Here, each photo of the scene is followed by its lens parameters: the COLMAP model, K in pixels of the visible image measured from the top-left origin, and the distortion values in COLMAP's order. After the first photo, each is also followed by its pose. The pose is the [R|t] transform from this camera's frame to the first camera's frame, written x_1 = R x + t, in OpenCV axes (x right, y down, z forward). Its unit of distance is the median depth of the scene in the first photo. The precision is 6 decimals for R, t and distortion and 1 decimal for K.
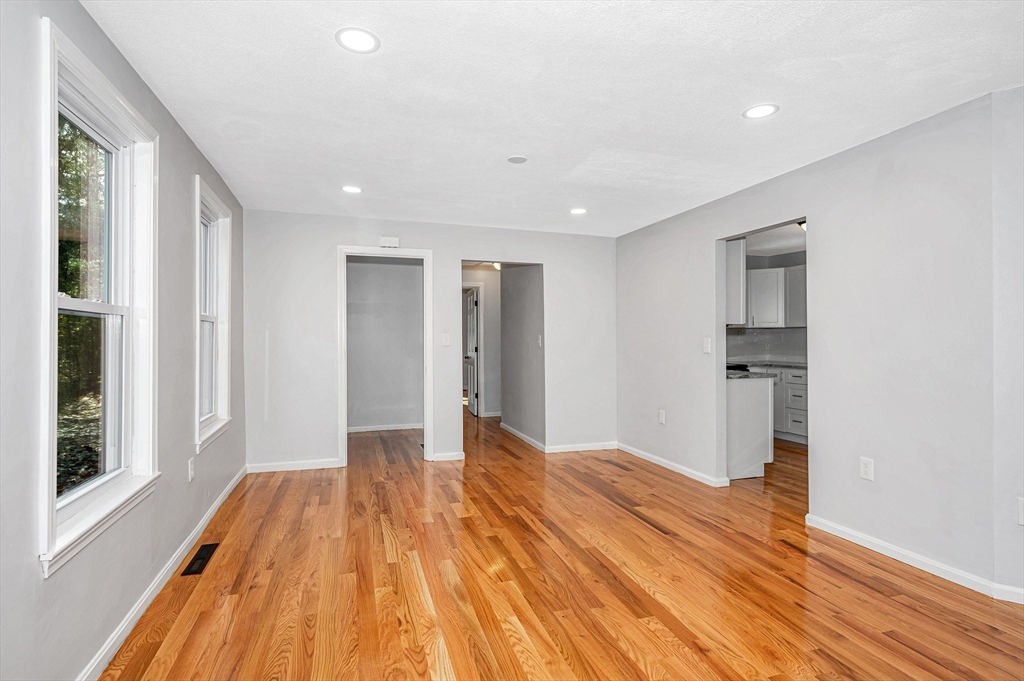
lens RADIAL K [[510.7, 0, 512.0], [0, 510.7, 340.5], [0, 0, 1]] dist [-0.001573, -0.000073]
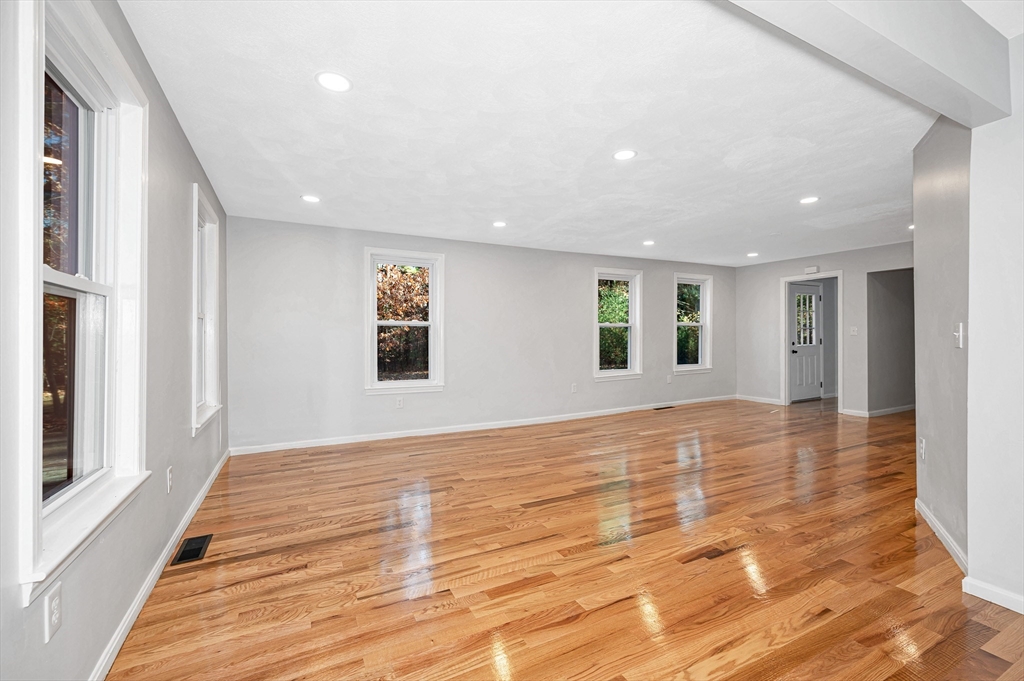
lens RADIAL K [[428.7, 0, 512.0], [0, 428.7, 340.5], [0, 0, 1]] dist [0.000582, 0.000132]
pose [[0.164941, 0.005846, -0.986286, 1.158222], [0.004509, 0.999968, 0.006682, 0.016253], [0.986293, -0.005549, 0.164909, -0.177603]]
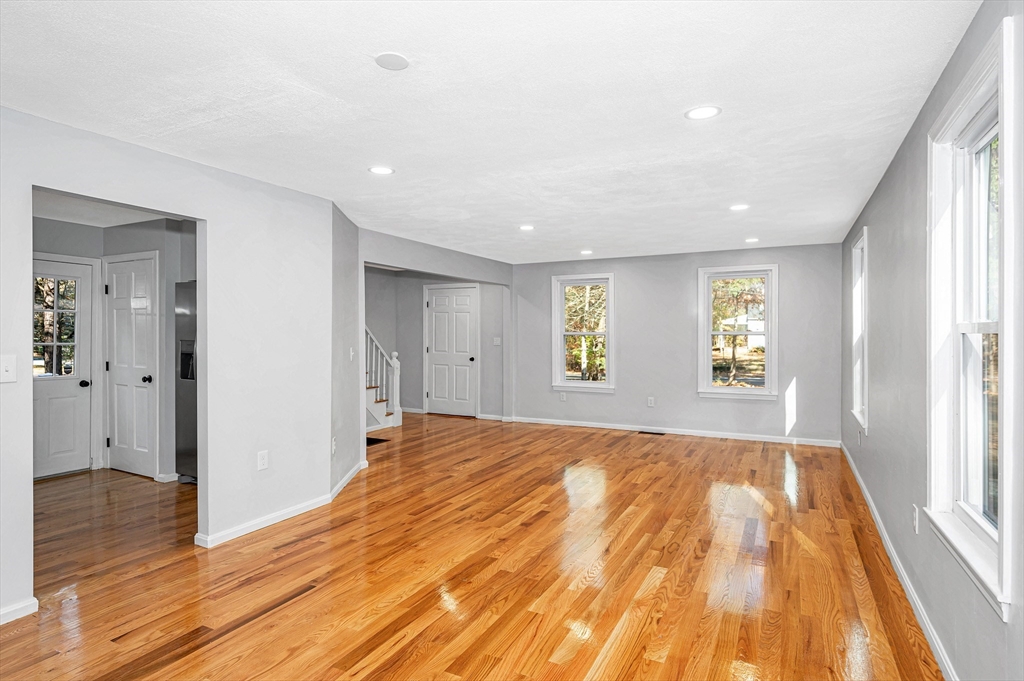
lens RADIAL K [[551.4, 0, 512.0], [0, 551.4, 340.5], [0, 0, 1]] dist [0.002065, 0.000738]
pose [[-0.714870, -0.007688, 0.699215, -0.443849], [0.001034, 0.999927, 0.012052, -0.027900], [-0.699257, 0.009338, -0.714810, 1.122890]]
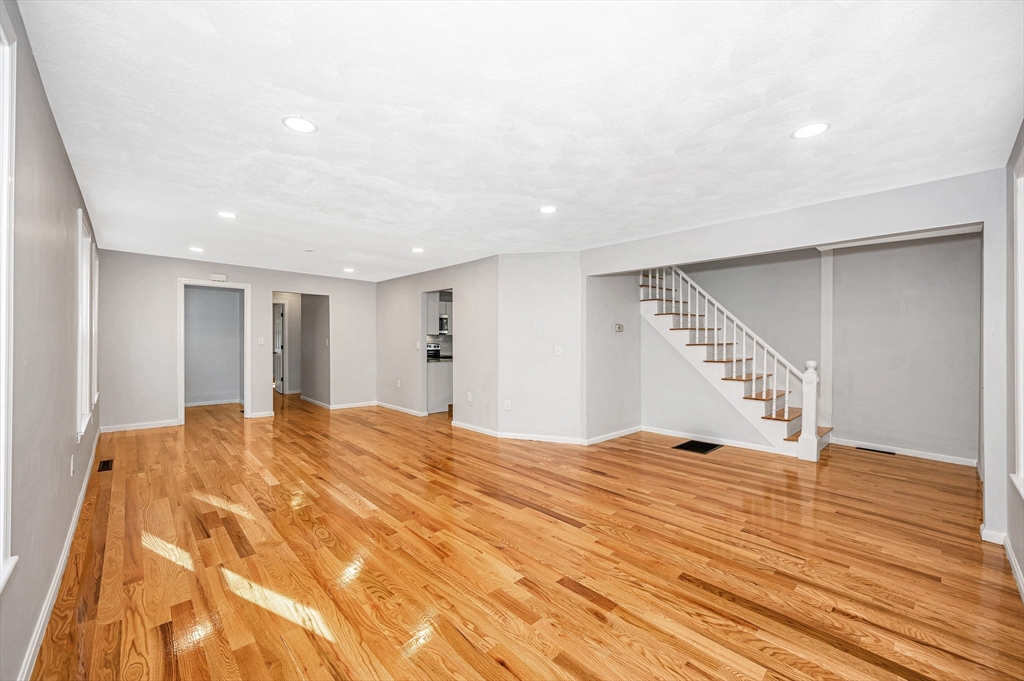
lens RADIAL K [[408.7, 0, 512.0], [0, 408.7, 340.5], [0, 0, 1]] dist [-0.001200, -0.000063]
pose [[0.902209, 0.006984, 0.431242, 0.033980], [-0.007532, 0.999972, -0.000438, -0.011099], [-0.431232, -0.002853, 0.902236, -0.615242]]
